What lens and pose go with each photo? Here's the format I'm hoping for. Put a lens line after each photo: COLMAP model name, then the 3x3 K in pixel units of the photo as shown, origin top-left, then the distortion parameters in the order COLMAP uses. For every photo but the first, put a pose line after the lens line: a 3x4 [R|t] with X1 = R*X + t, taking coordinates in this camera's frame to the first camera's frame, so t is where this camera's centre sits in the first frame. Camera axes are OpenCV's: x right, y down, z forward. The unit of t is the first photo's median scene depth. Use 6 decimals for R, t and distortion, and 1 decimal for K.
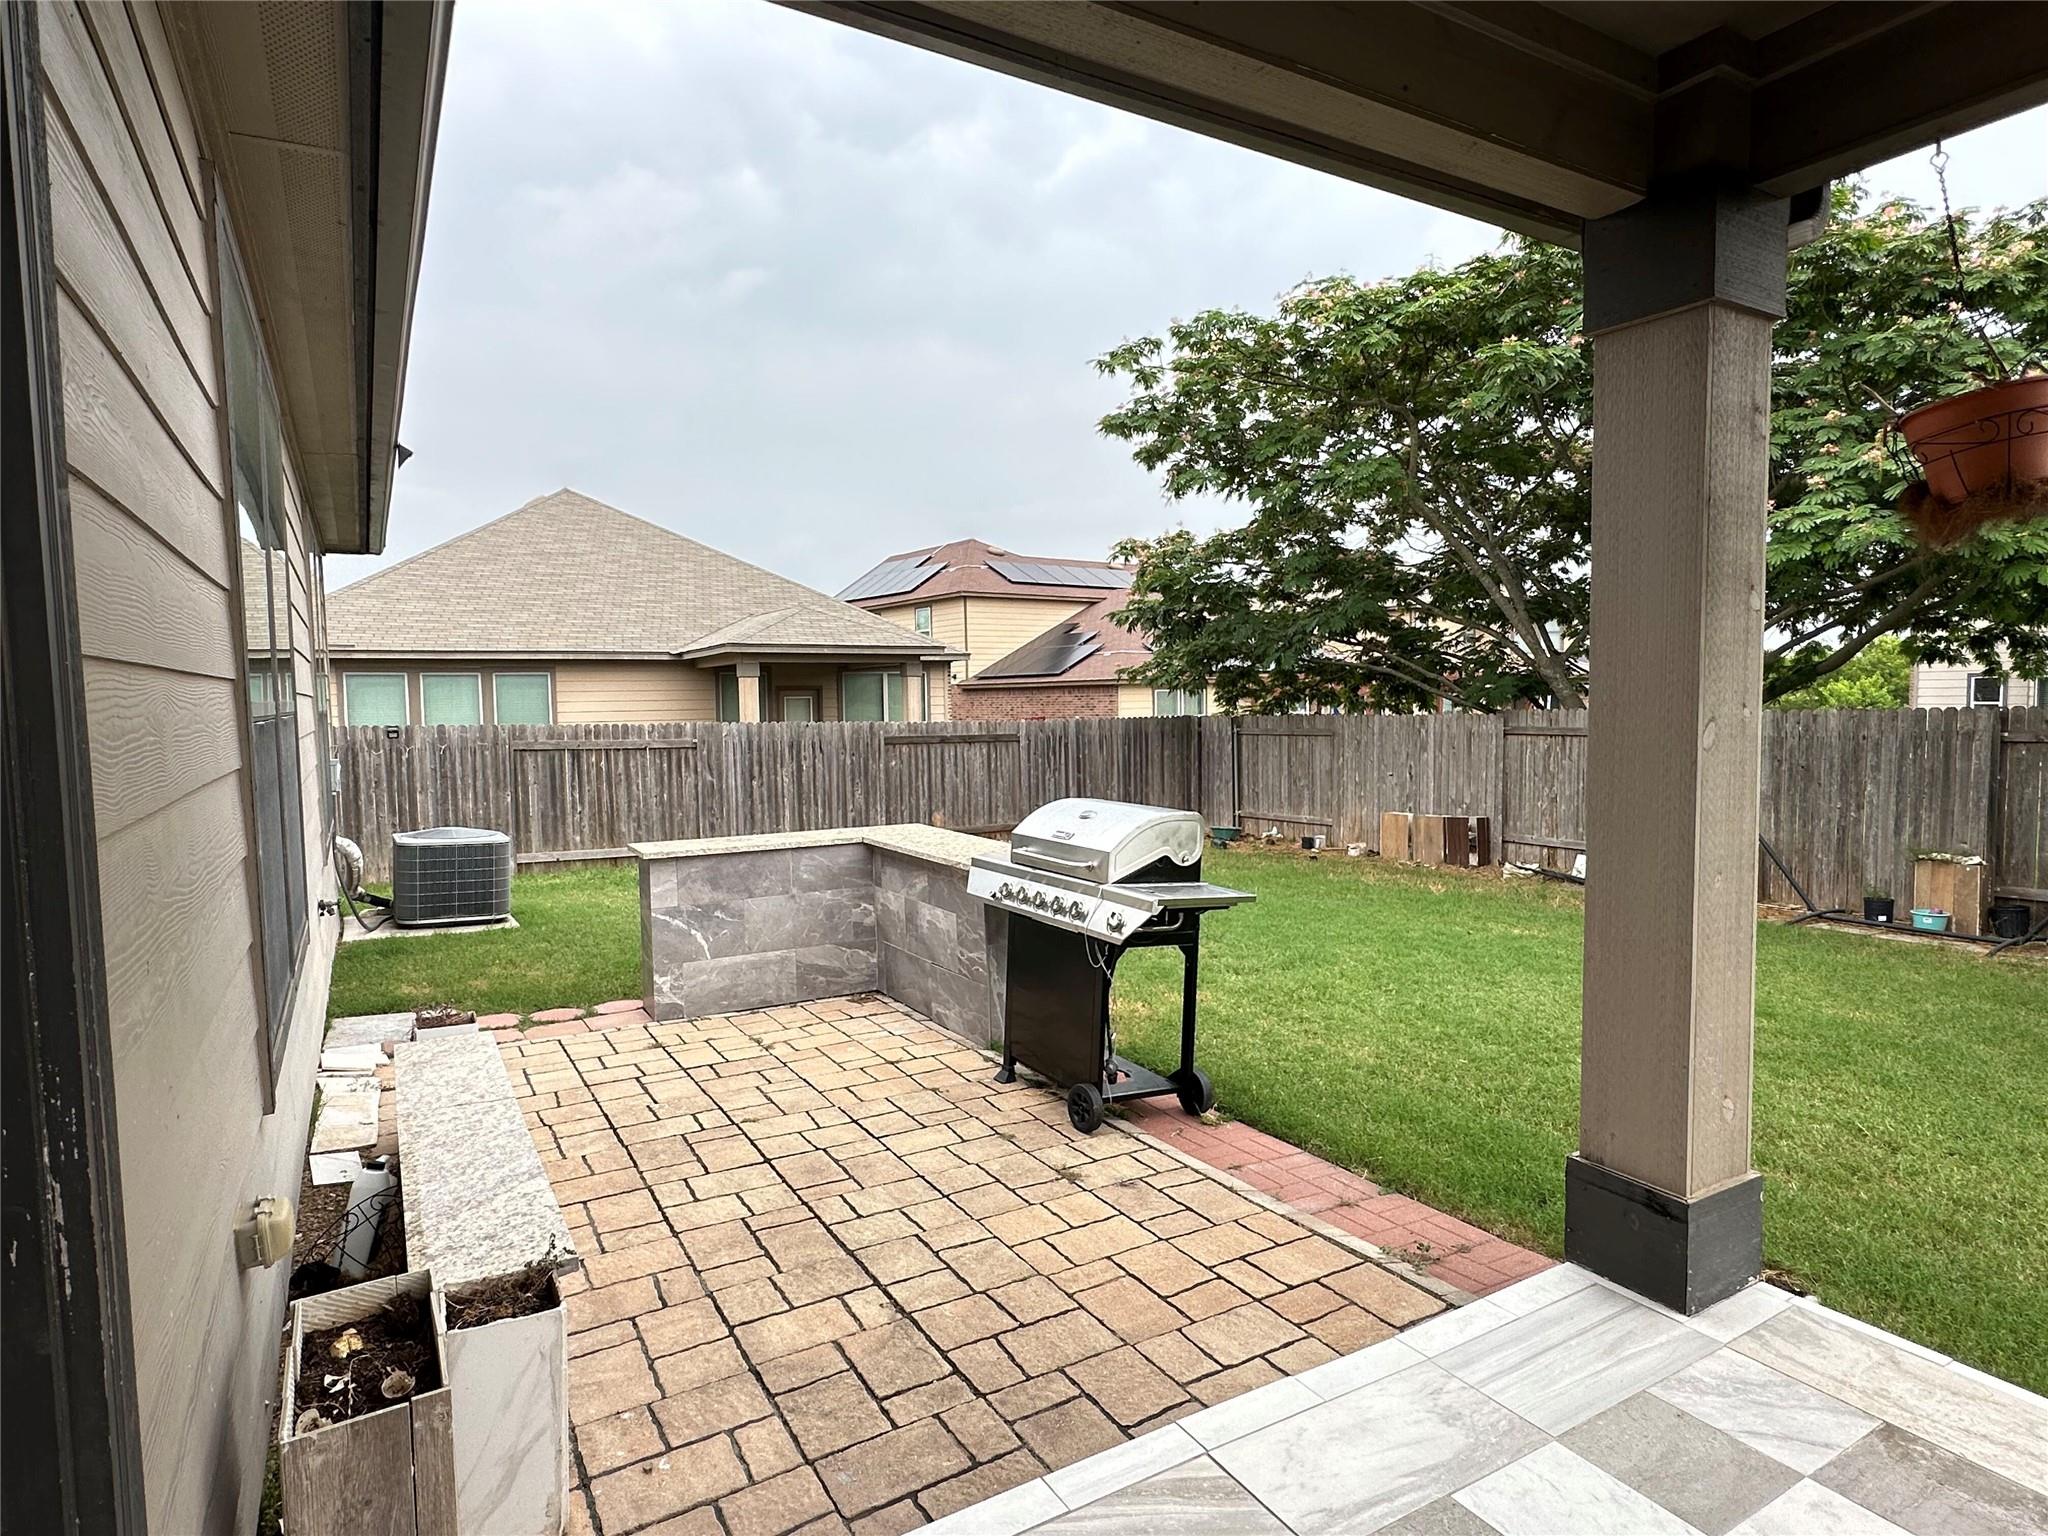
lens RADIAL K [[1122.1, 0, 1024.0], [0, 1122.1, 768.0], [0, 0, 1]] dist [-0.000504, 0.001083]
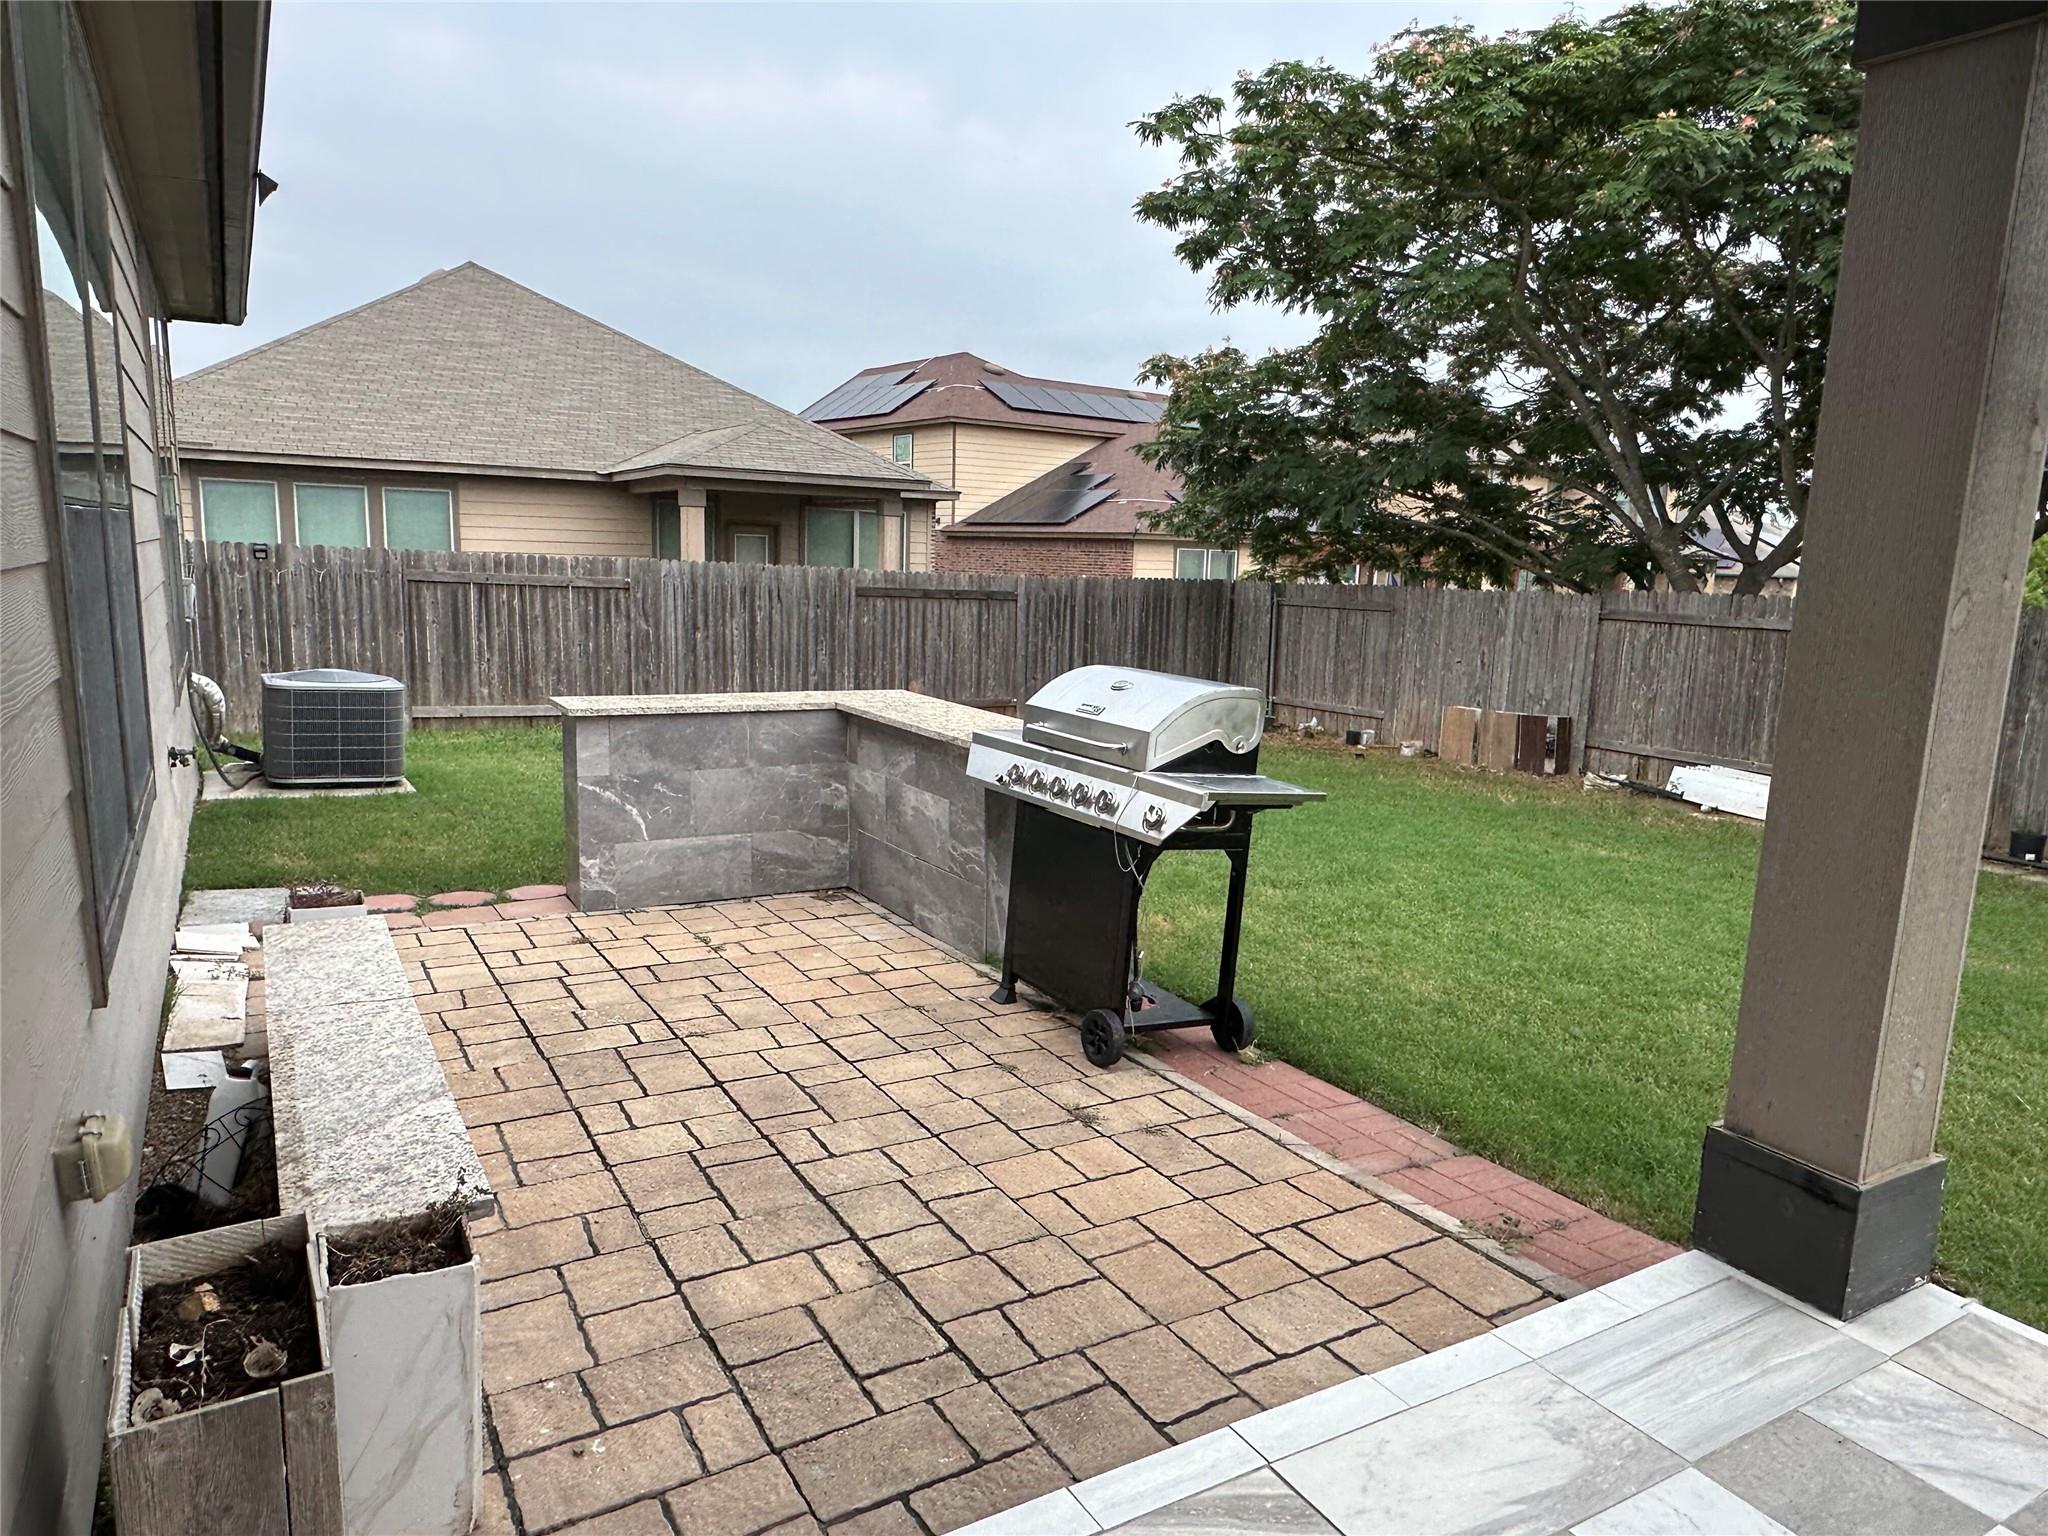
lens RADIAL K [[1314.2, 0, 1021.1], [0, 1314.2, 782.0], [0, 0, 1]] dist [0.002120, -0.002935]
pose [[0.998853, 0.046275, 0.012330, -0.017657], [-0.047350, 0.992836, 0.109701, 0.007471], [-0.007165, -0.110159, 0.993888, 0.036992]]
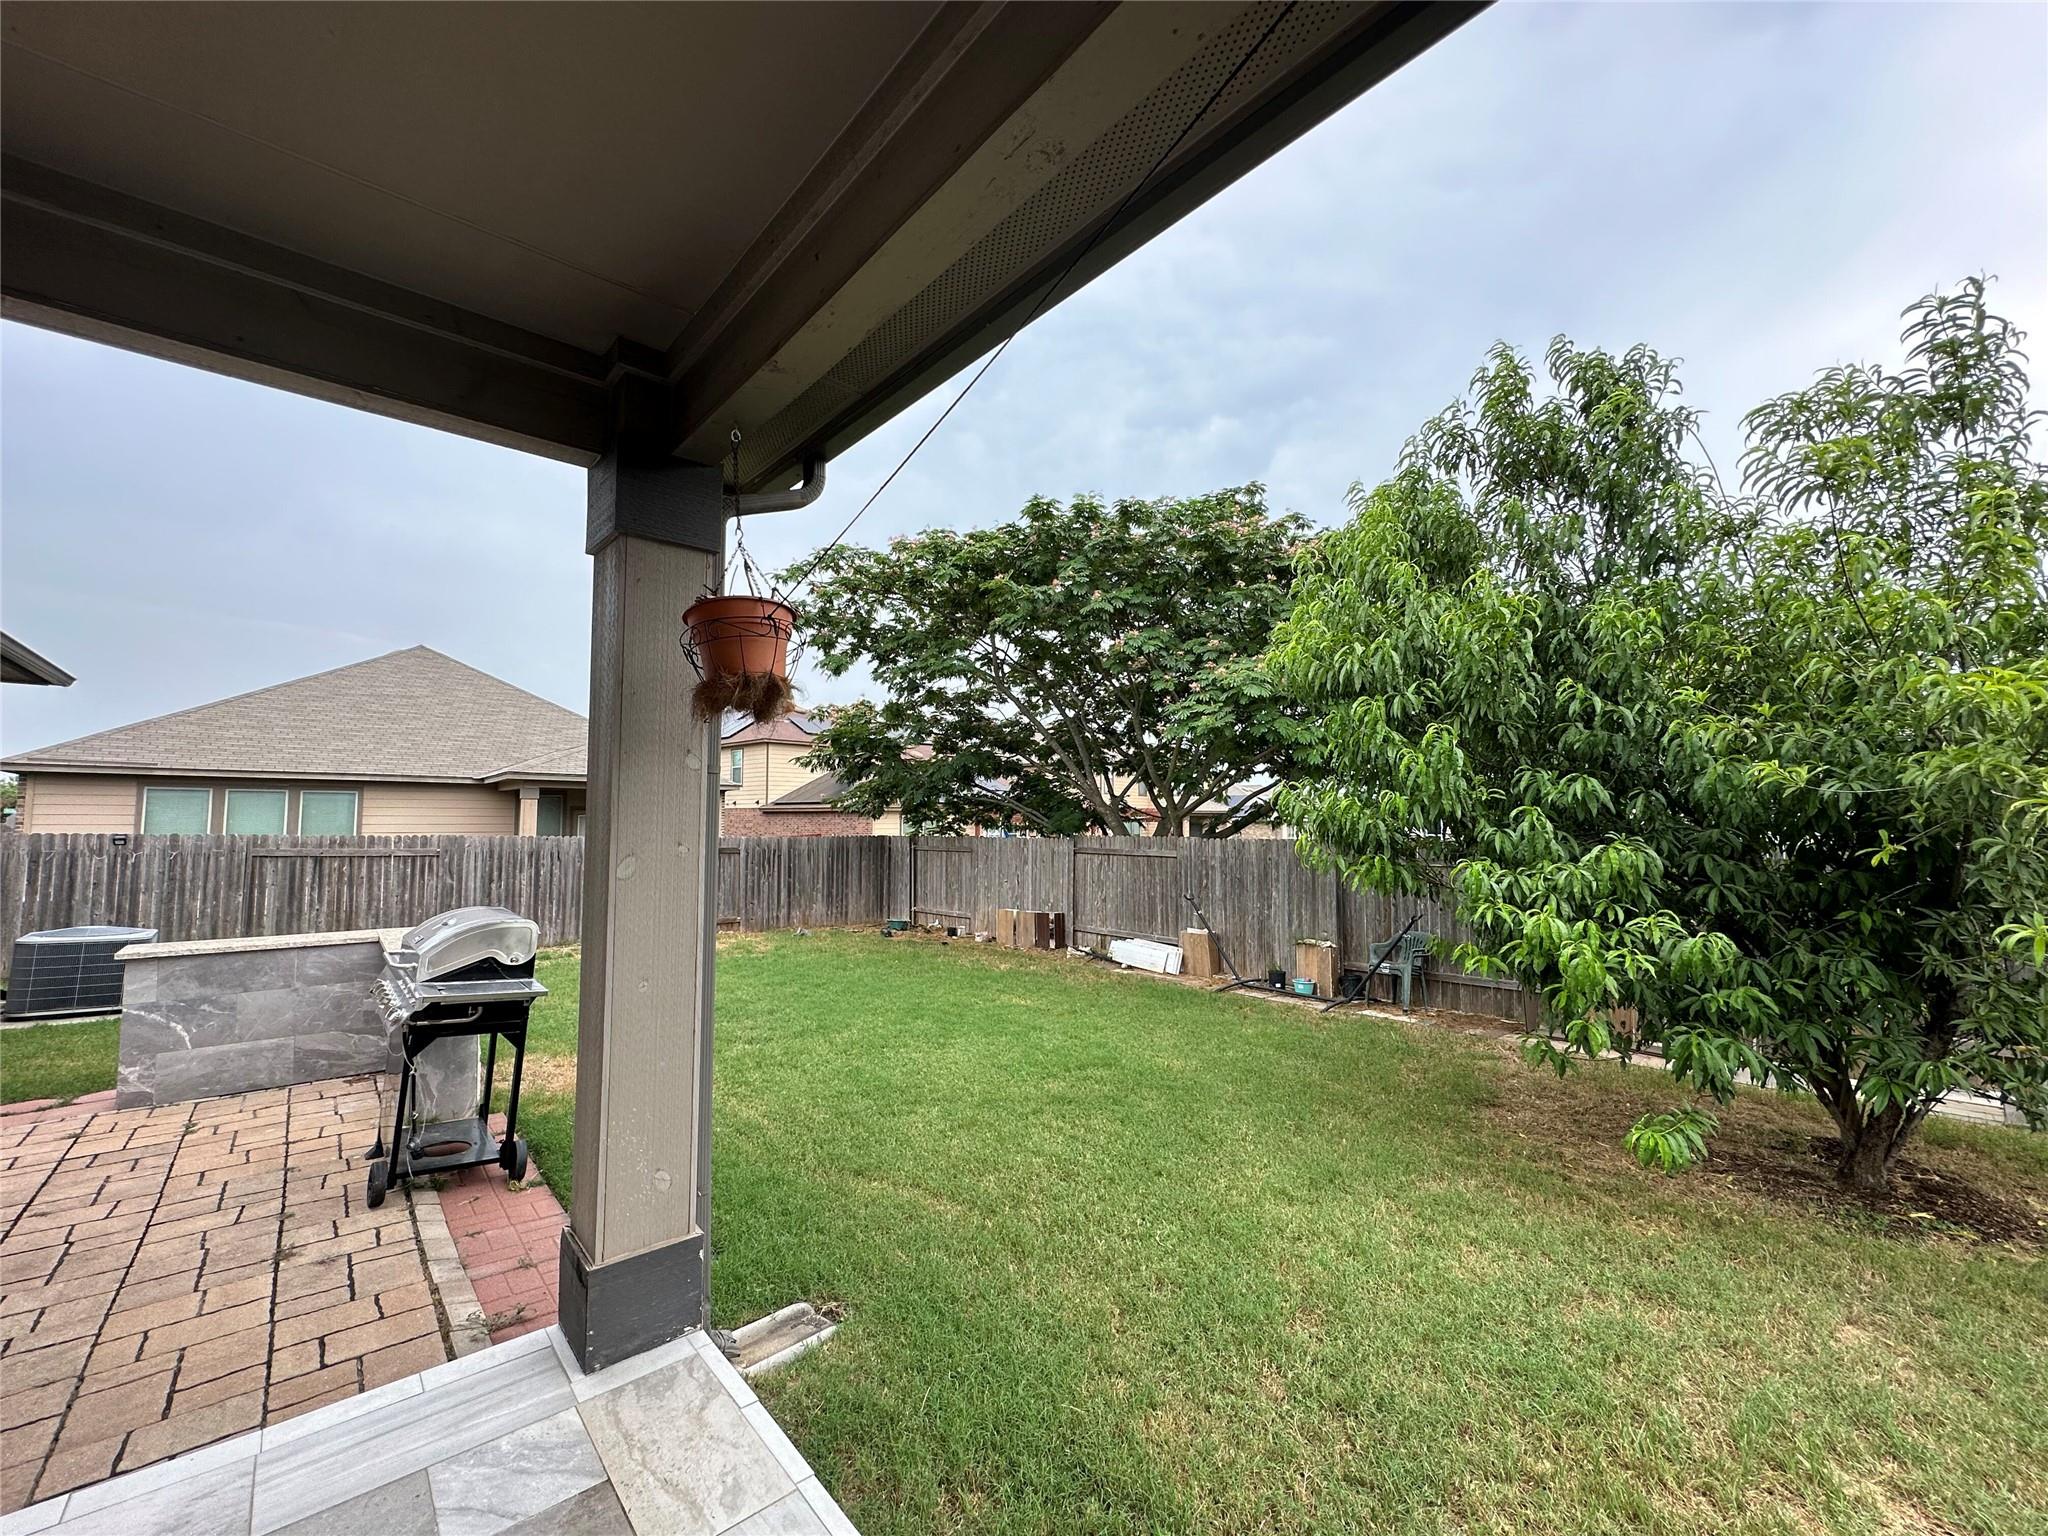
lens RADIAL K [[817.6, 0, 1020.0], [0, 817.6, 763.0], [0, 0, 1]] dist [0.000909, 0.000076]
pose [[0.982381, 0.032016, 0.184127, 0.356982], [-0.007423, 0.991124, -0.132734, -0.010572], [-0.186743, 0.129028, 0.973899, 0.007895]]
